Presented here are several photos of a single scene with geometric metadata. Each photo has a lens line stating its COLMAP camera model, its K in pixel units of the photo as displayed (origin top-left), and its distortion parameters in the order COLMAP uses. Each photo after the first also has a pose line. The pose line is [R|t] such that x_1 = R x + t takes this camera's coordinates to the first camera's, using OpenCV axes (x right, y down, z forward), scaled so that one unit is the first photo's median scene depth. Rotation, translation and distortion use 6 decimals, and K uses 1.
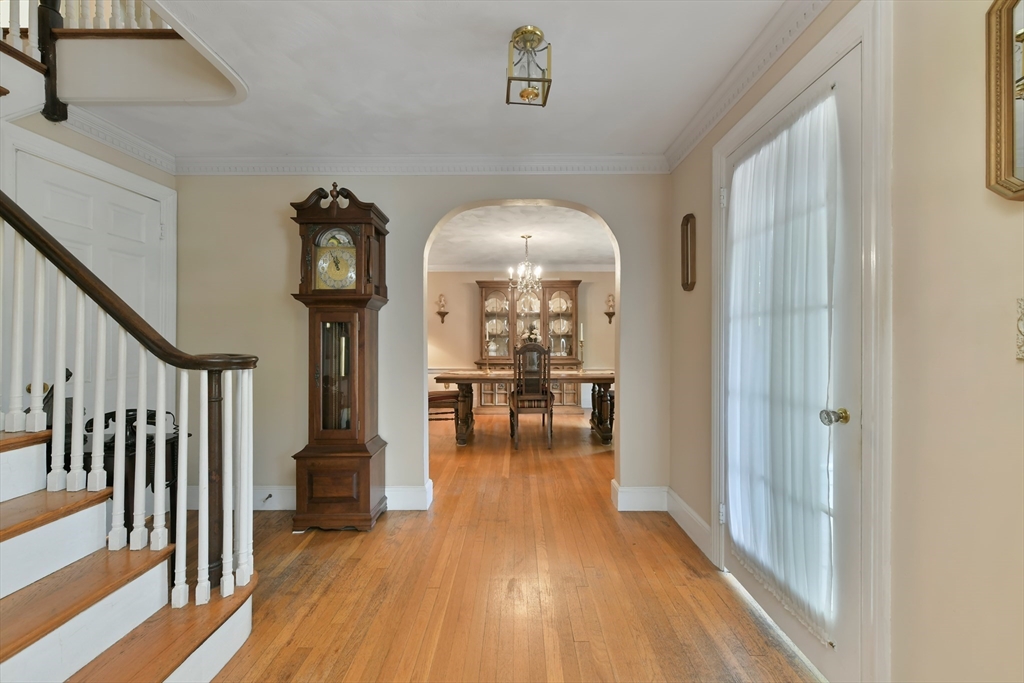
lens RADIAL K [[411.2, 0, 519.8], [0, 411.2, 338.1], [0, 0, 1]] dist [-0.001621, -0.000109]
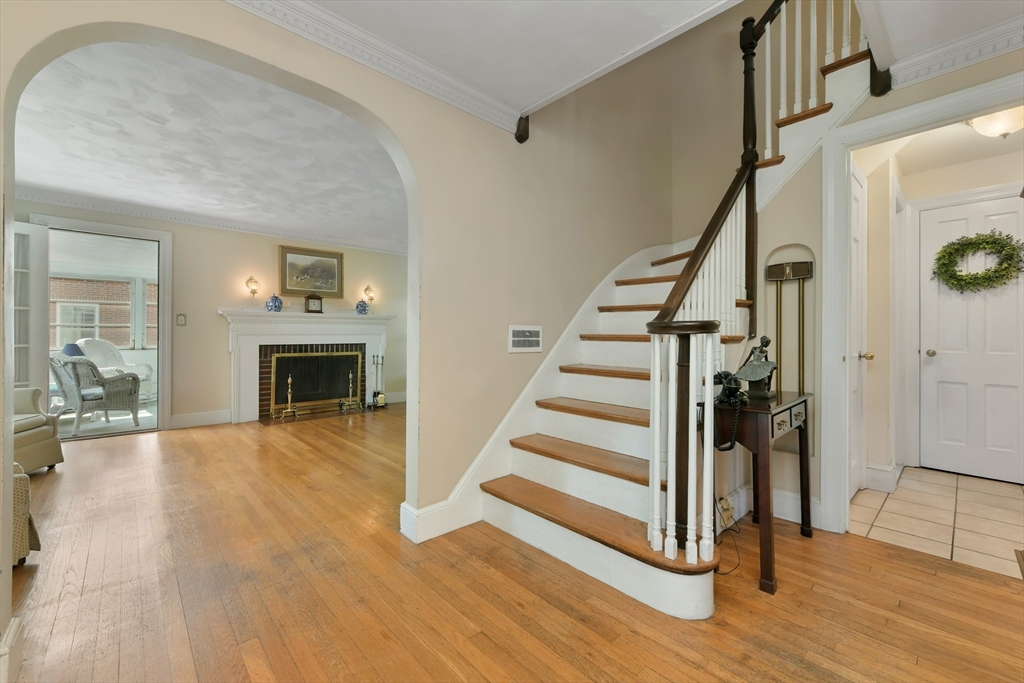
lens RADIAL K [[417.8, 0, 514.3], [0, 417.8, 335.1], [0, 0, 1]] dist [0.000220, 0.000255]
pose [[-0.735935, -0.005082, -0.677033, 0.151032], [-0.006504, 0.999979, -0.000436, 0.045574], [0.677020, 0.004082, -0.735953, 0.840215]]
